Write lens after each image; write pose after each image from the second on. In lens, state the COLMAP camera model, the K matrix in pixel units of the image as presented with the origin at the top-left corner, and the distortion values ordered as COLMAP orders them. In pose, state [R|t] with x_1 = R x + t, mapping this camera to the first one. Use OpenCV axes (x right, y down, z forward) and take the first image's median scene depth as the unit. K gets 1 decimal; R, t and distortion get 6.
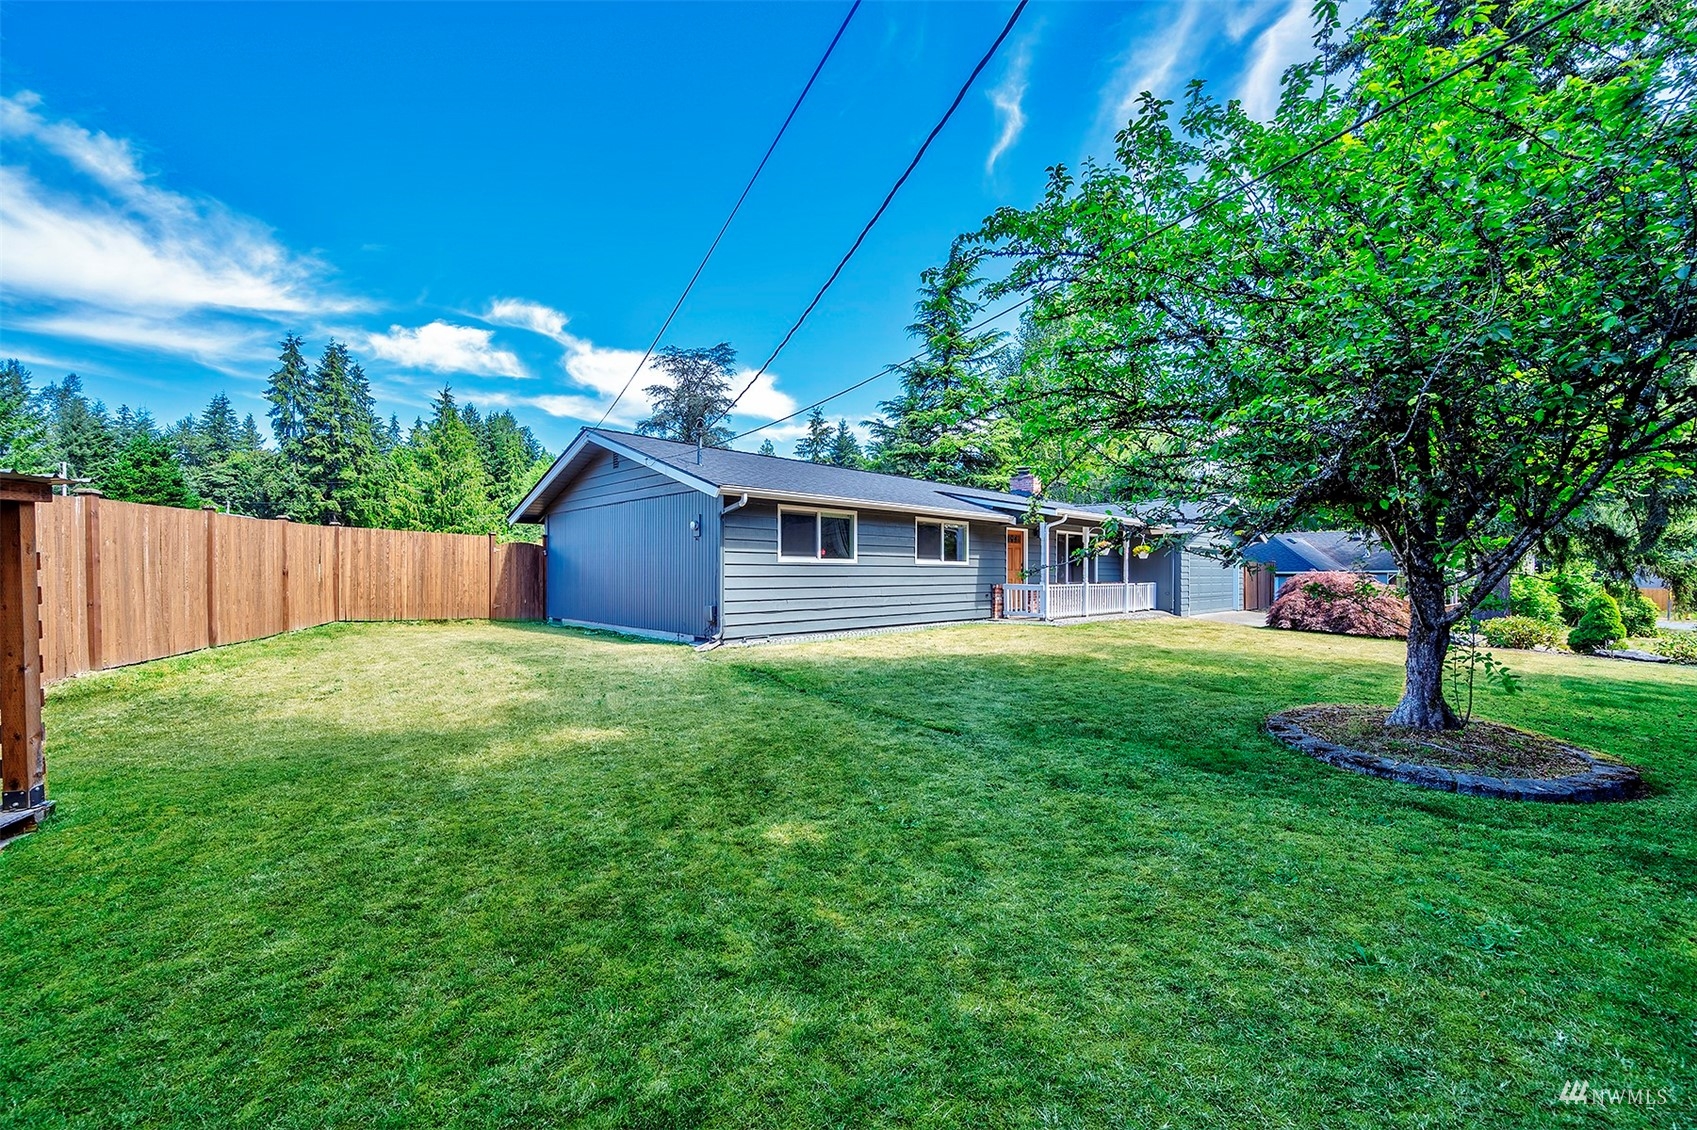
lens RADIAL K [[675.1, 0, 848.8], [0, 675.1, 575.9], [0, 0, 1]] dist [-0.002541, -0.000443]
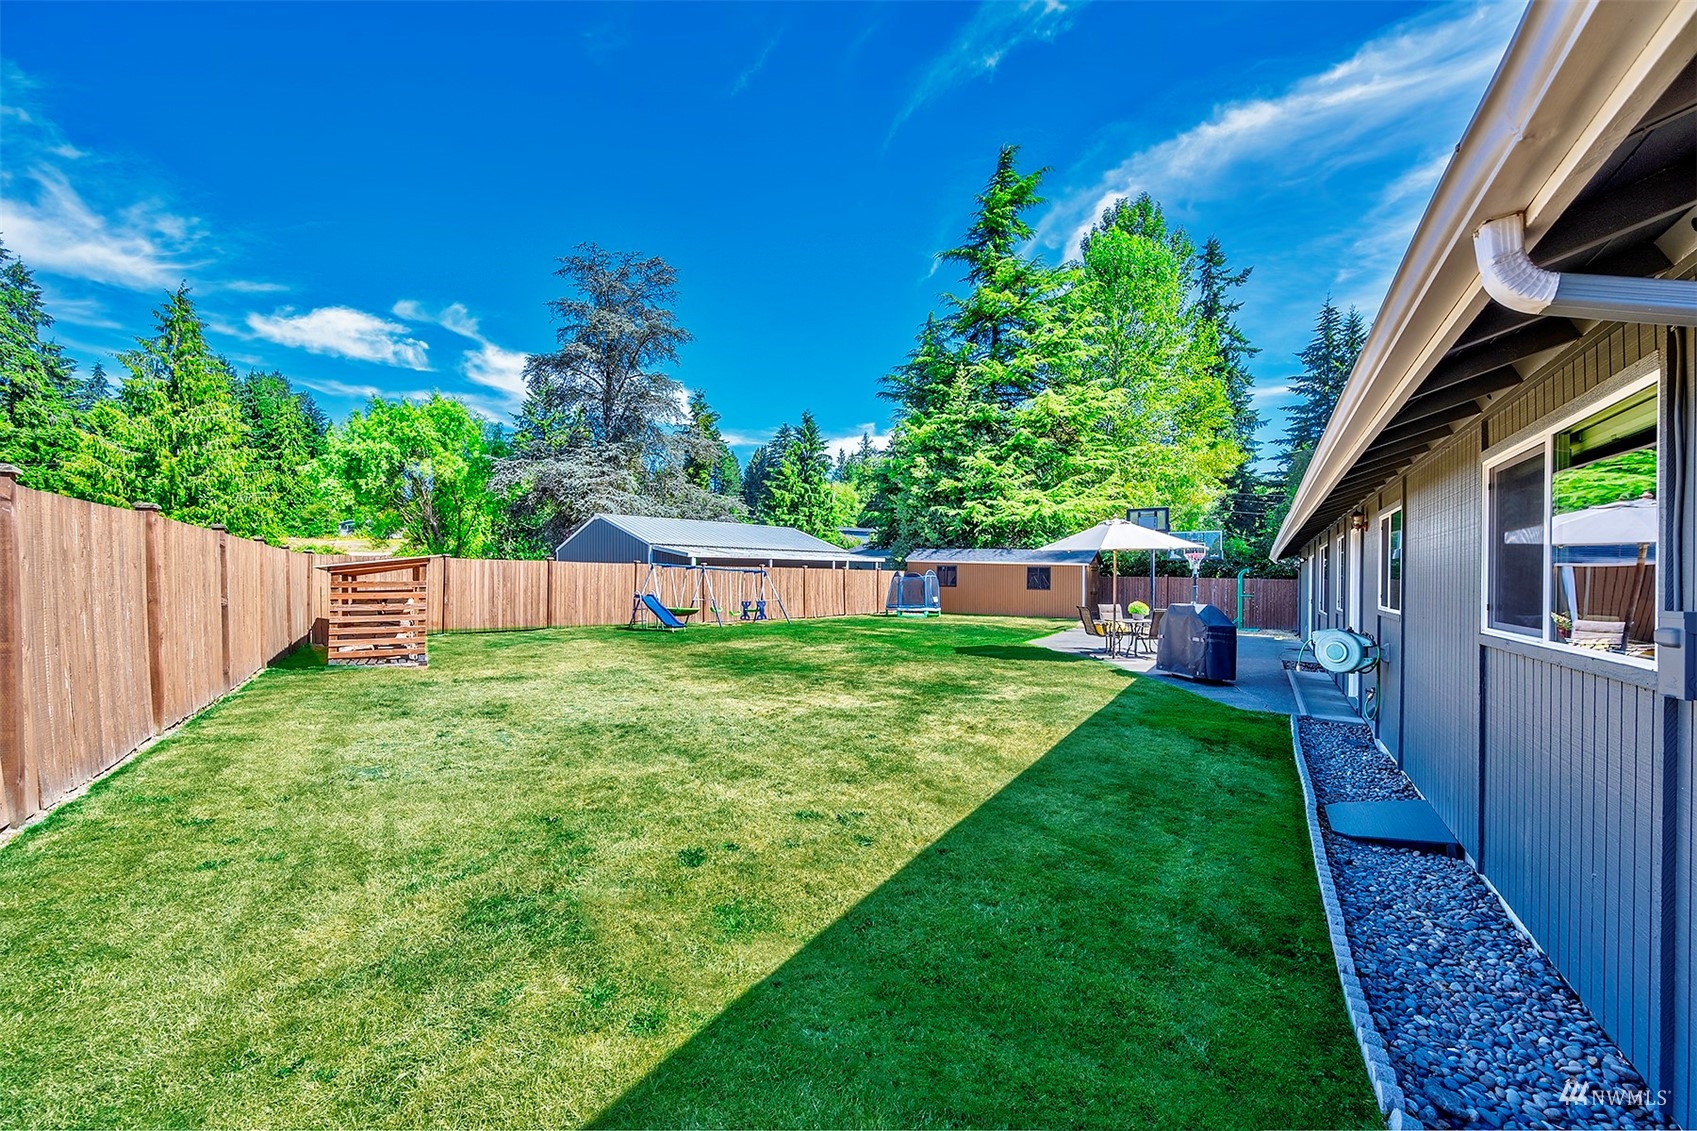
lens RADIAL K [[675.1, 0, 847.0], [0, 675.1, 573.2], [0, 0, 1]] dist [-0.002541, -0.000443]
pose [[0.971511, -0.002347, 0.236984, -0.133413], [0.003849, 0.999975, -0.005875, -0.005766], [-0.236964, 0.006620, 0.971496, 0.230428]]
